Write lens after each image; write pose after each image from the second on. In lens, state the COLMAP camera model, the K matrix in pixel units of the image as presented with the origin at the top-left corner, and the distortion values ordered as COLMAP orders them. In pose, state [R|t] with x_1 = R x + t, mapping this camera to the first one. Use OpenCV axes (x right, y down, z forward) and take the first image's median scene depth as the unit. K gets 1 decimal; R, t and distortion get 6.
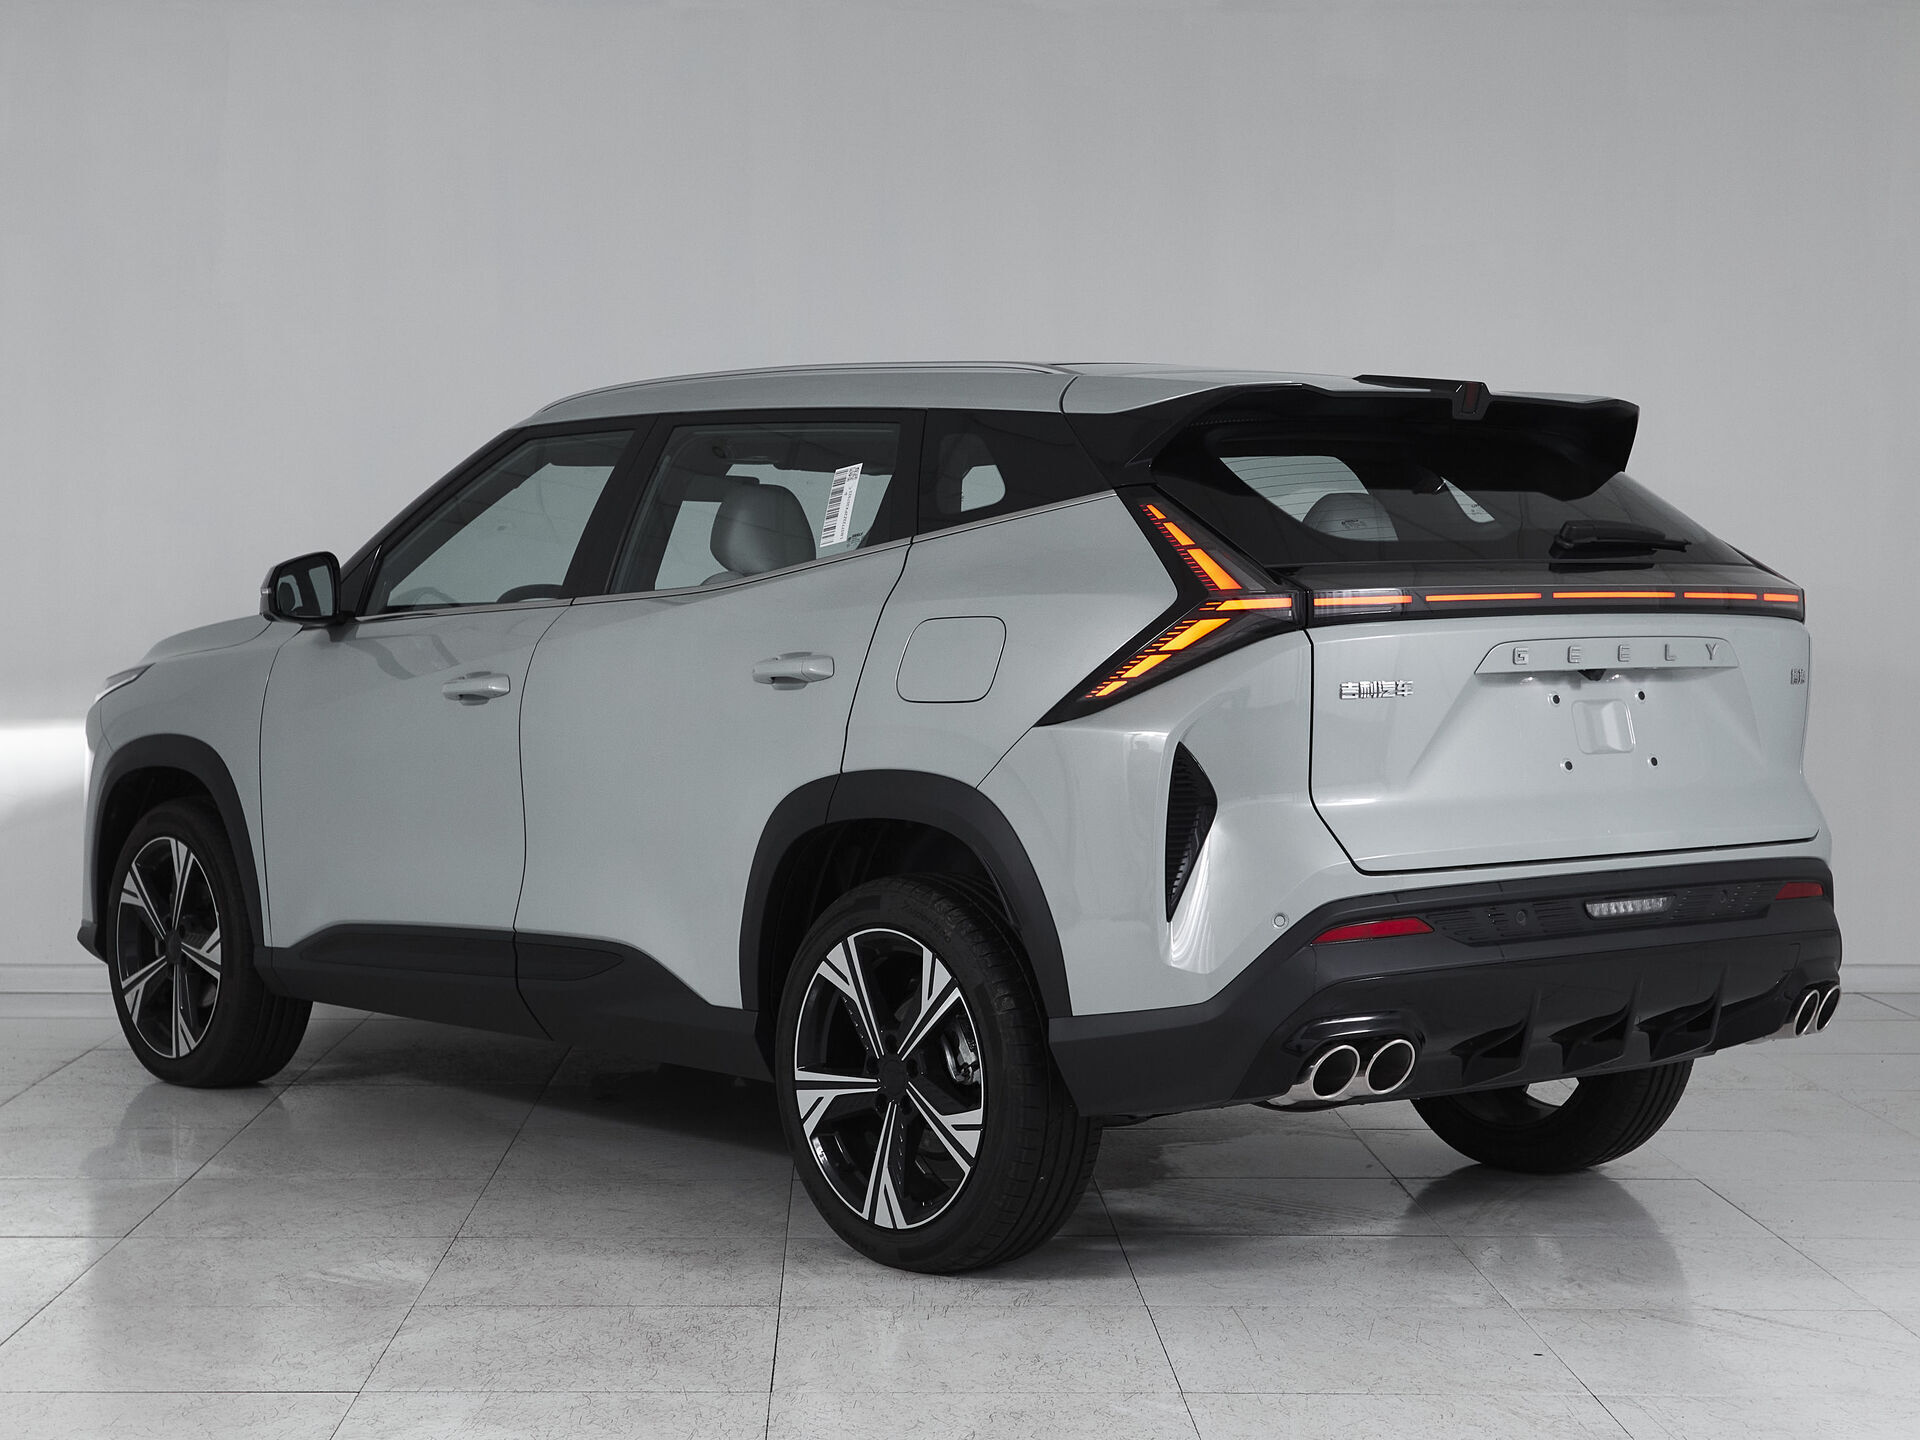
lens RADIAL K [[2490.7, 0, 960.3], [0, 2490.7, 750.3], [0, 0, 1]] dist [0.015261, 0.070327]
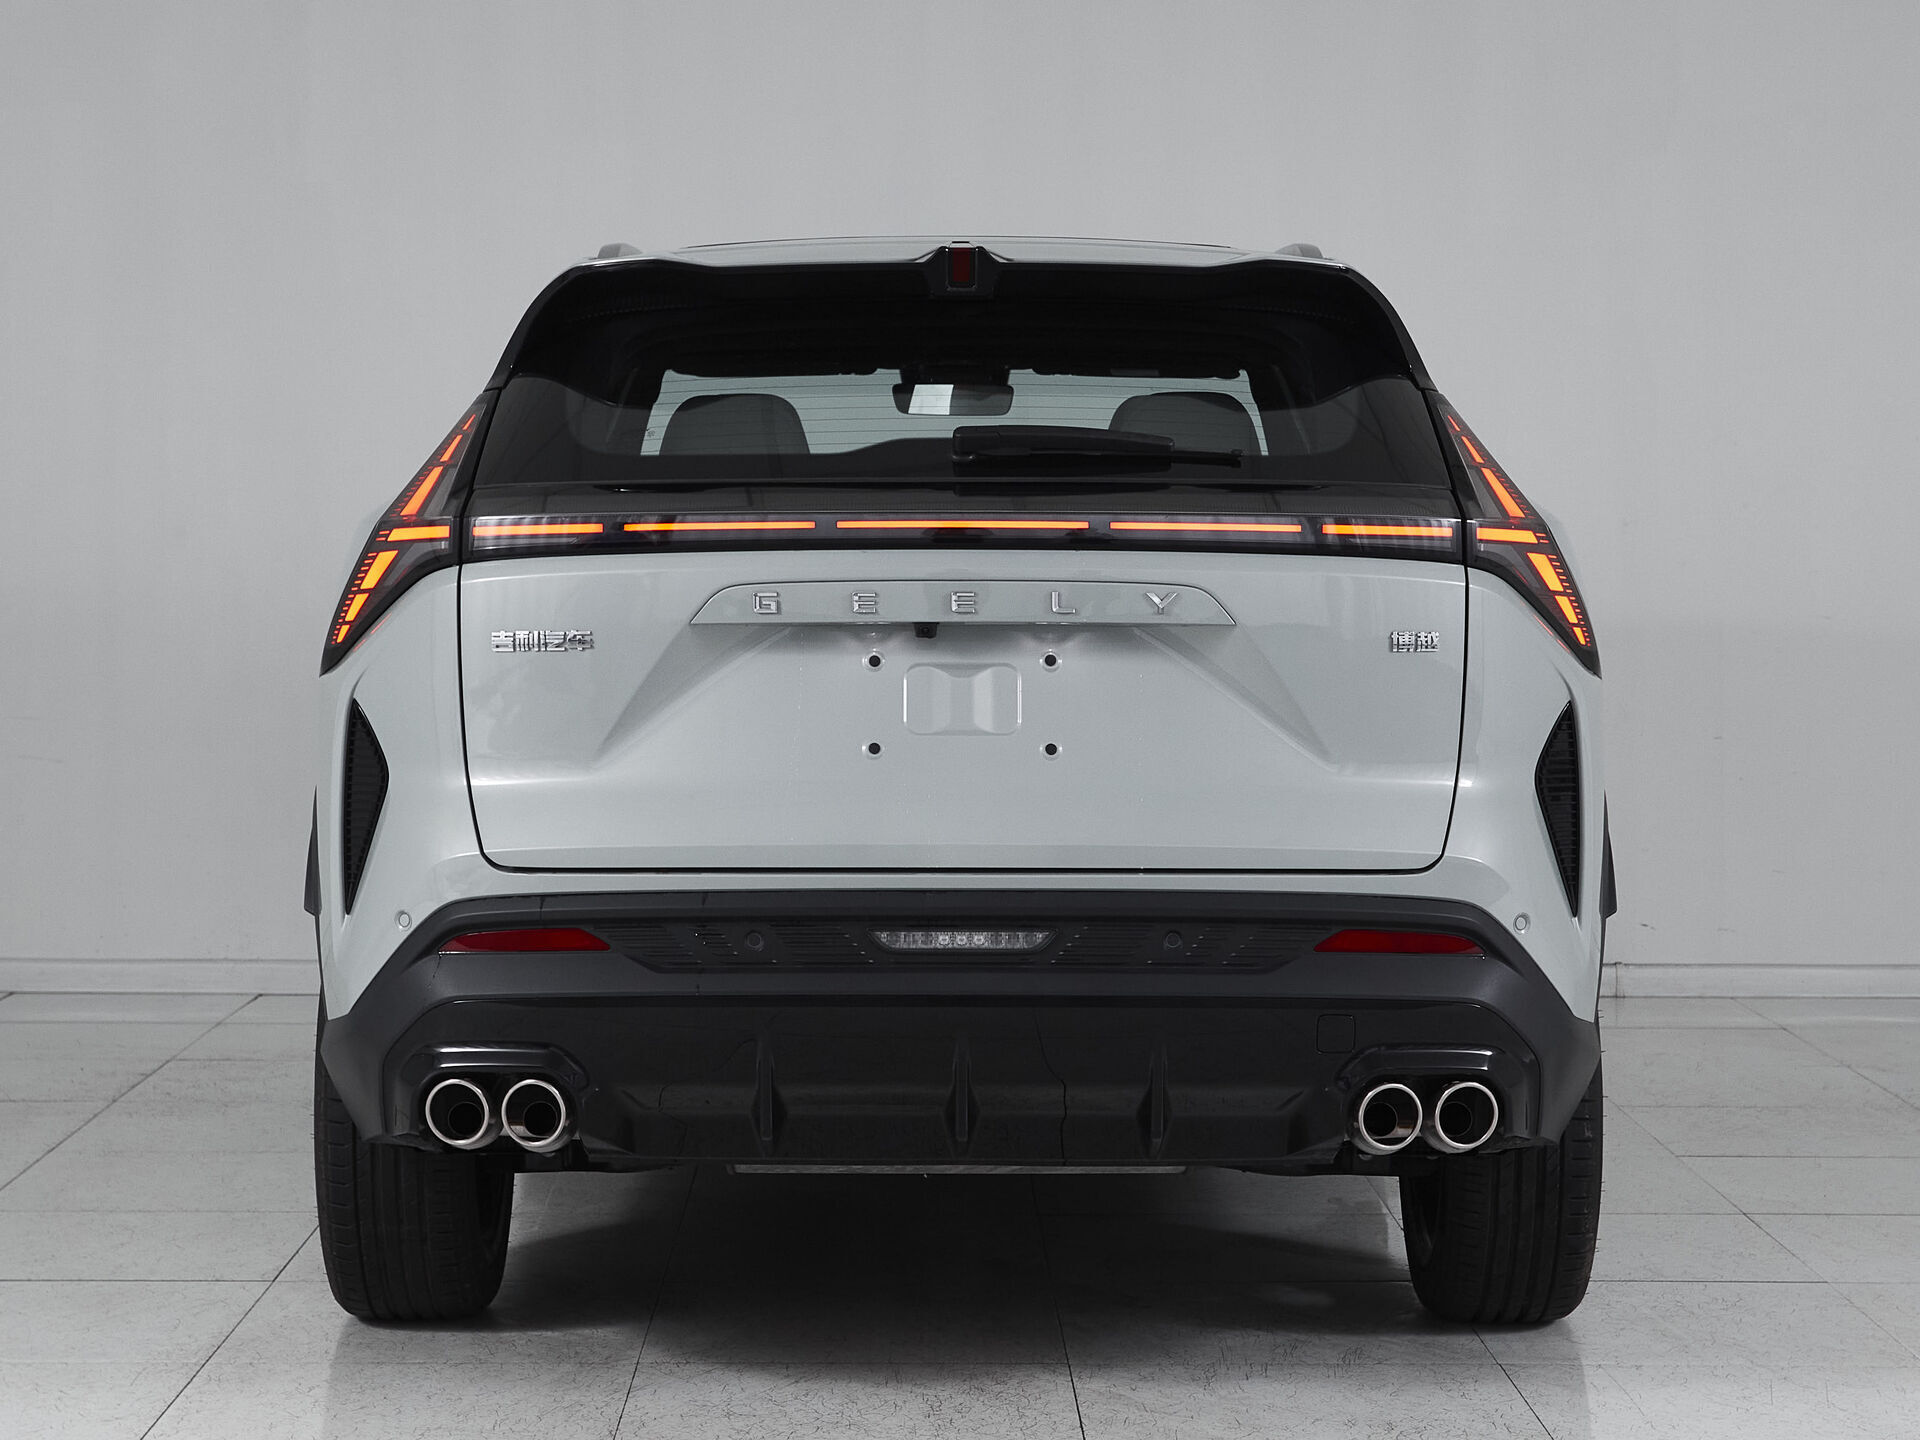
lens RADIAL K [[2490.7, 0, 960.3], [0, 2490.7, 750.3], [0, 0, 1]] dist [0.015261, 0.070327]
pose [[0.874589, 0.050998, -0.482175, 0.638875], [-0.036237, 0.998547, 0.039886, -0.024898], [0.483508, -0.017412, 0.875167, 0.348605]]
